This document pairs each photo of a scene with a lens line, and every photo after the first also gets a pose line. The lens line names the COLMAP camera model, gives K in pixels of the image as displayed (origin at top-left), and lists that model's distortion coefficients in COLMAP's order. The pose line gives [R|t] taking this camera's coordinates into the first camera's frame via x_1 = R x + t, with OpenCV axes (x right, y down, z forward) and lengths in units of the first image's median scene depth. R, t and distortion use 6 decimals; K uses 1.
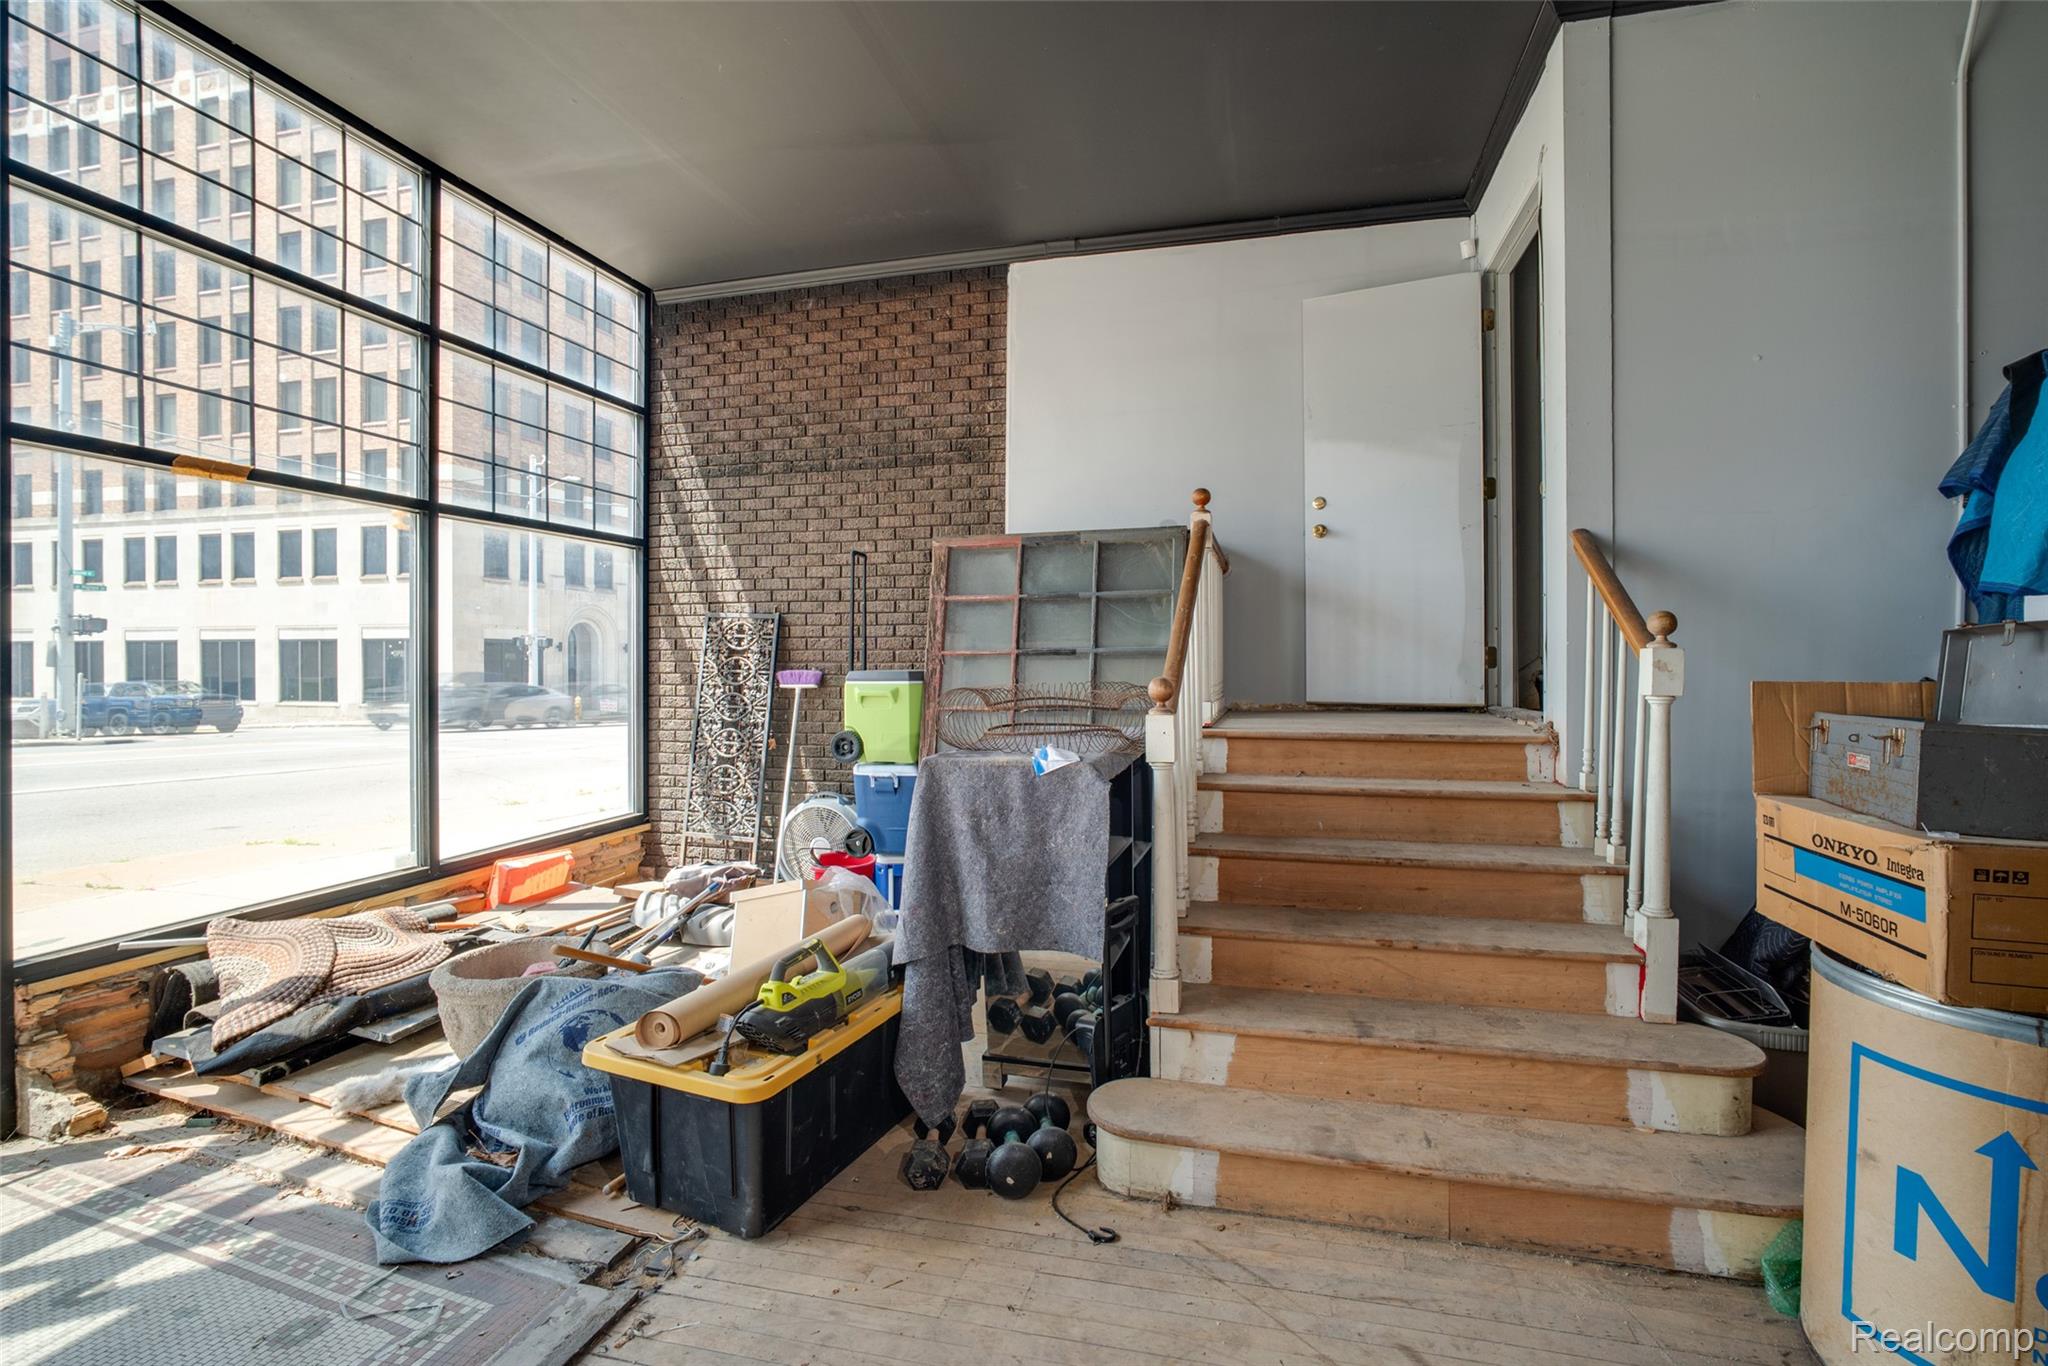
lens RADIAL K [[887.9, 0, 1031.0], [0, 887.9, 661.7], [0, 0, 1]] dist [-0.014906, 0.001672]
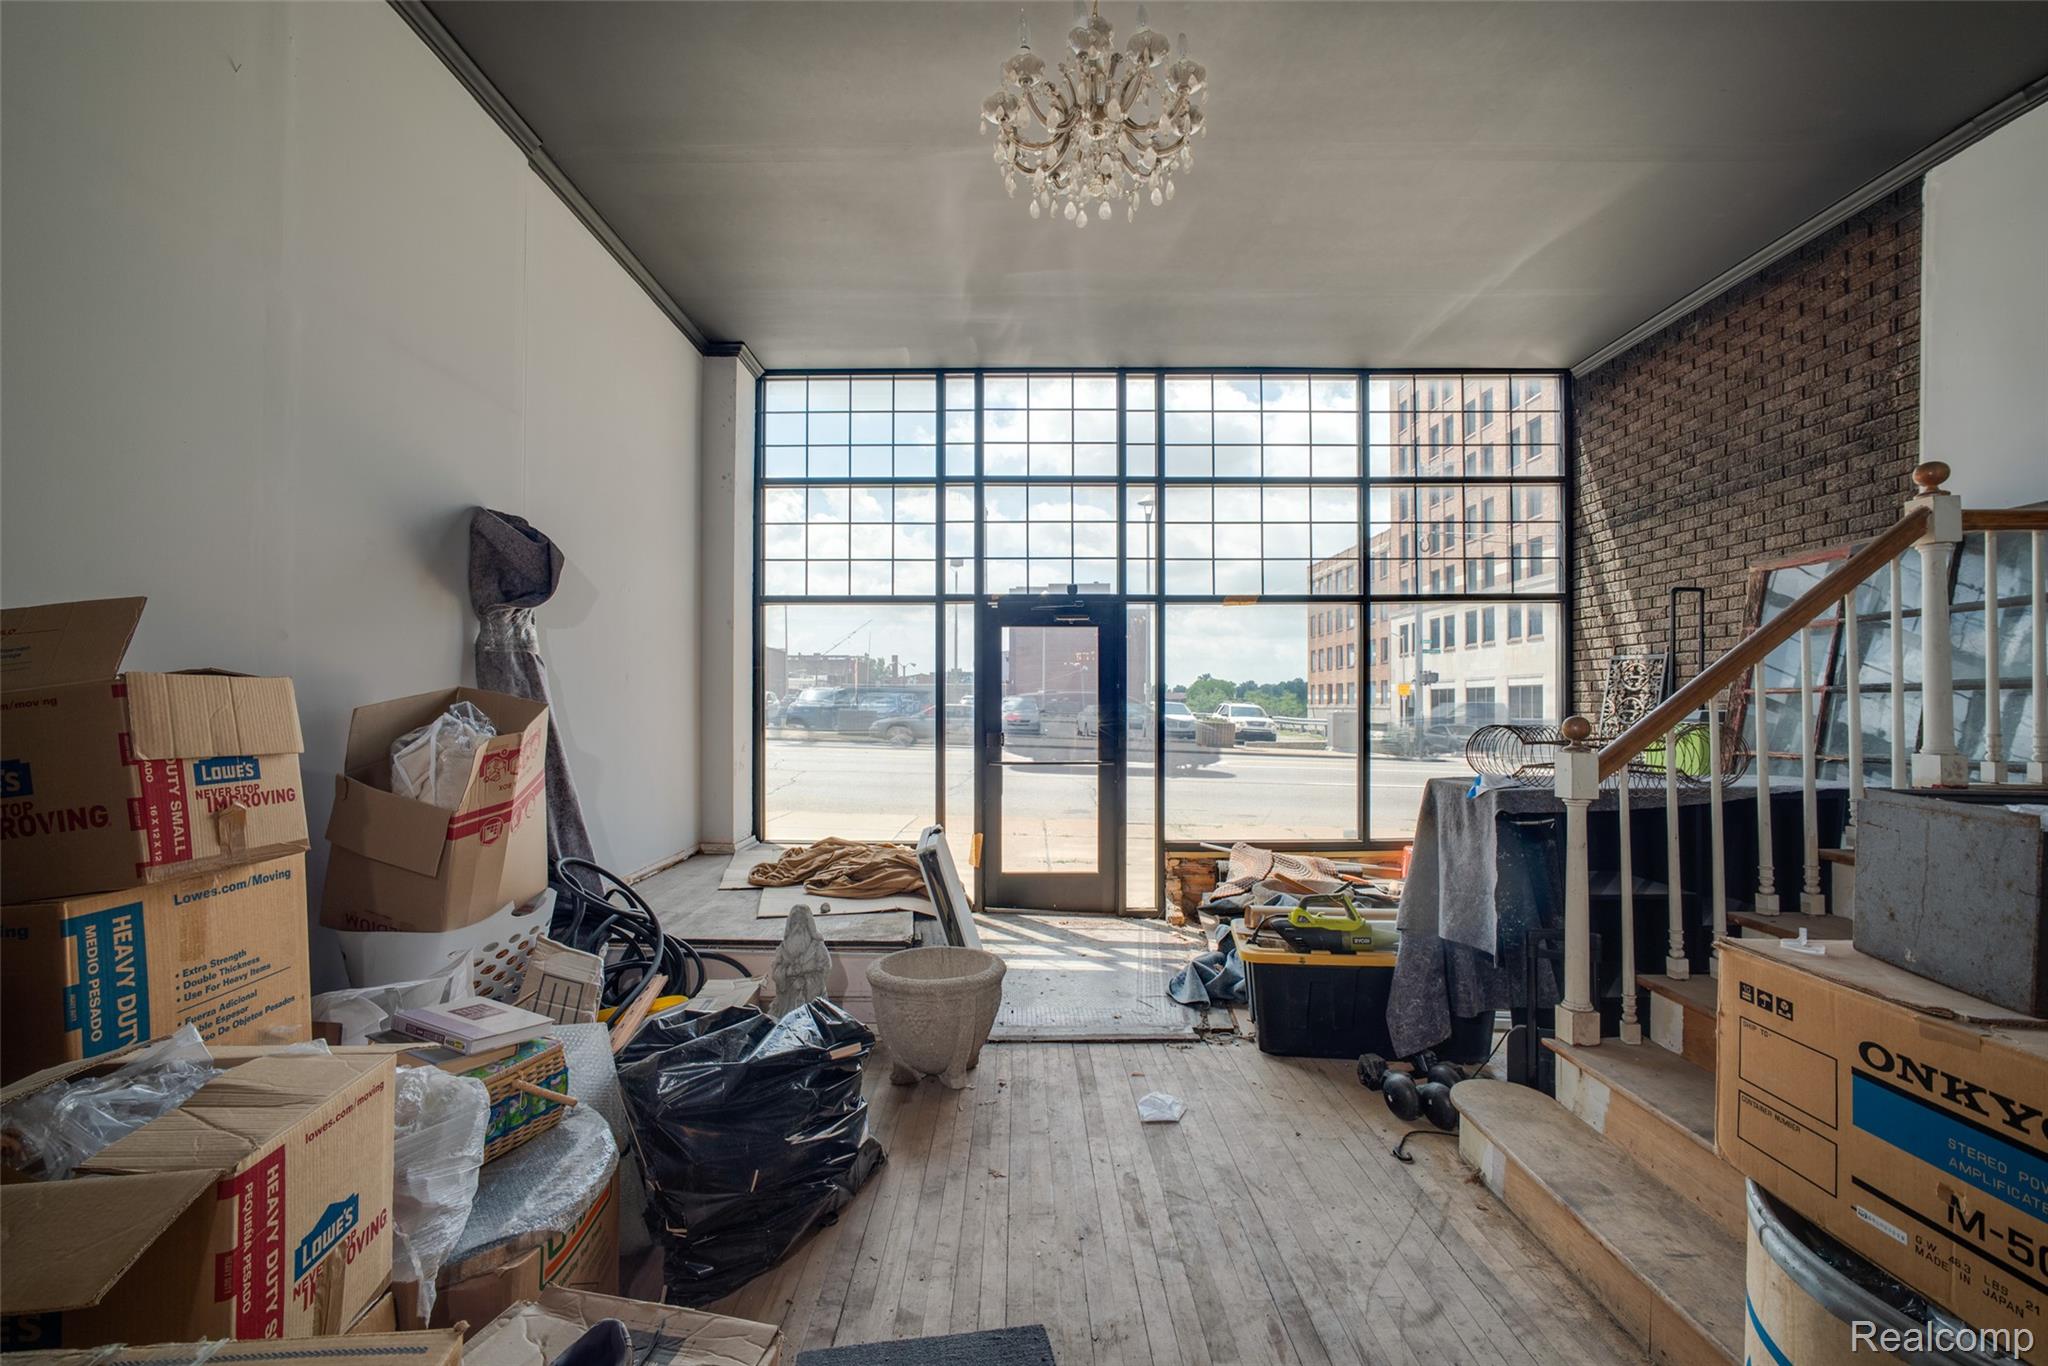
lens RADIAL K [[887.9, 0, 1021.3], [0, 887.9, 695.1], [0, 0, 1]] dist [-0.014906, 0.001672]
pose [[0.227817, -0.011245, -0.973639, 0.503149], [0.002164, 0.999937, -0.011043, 0.001468], [0.973702, 0.000409, 0.227827, 0.075313]]
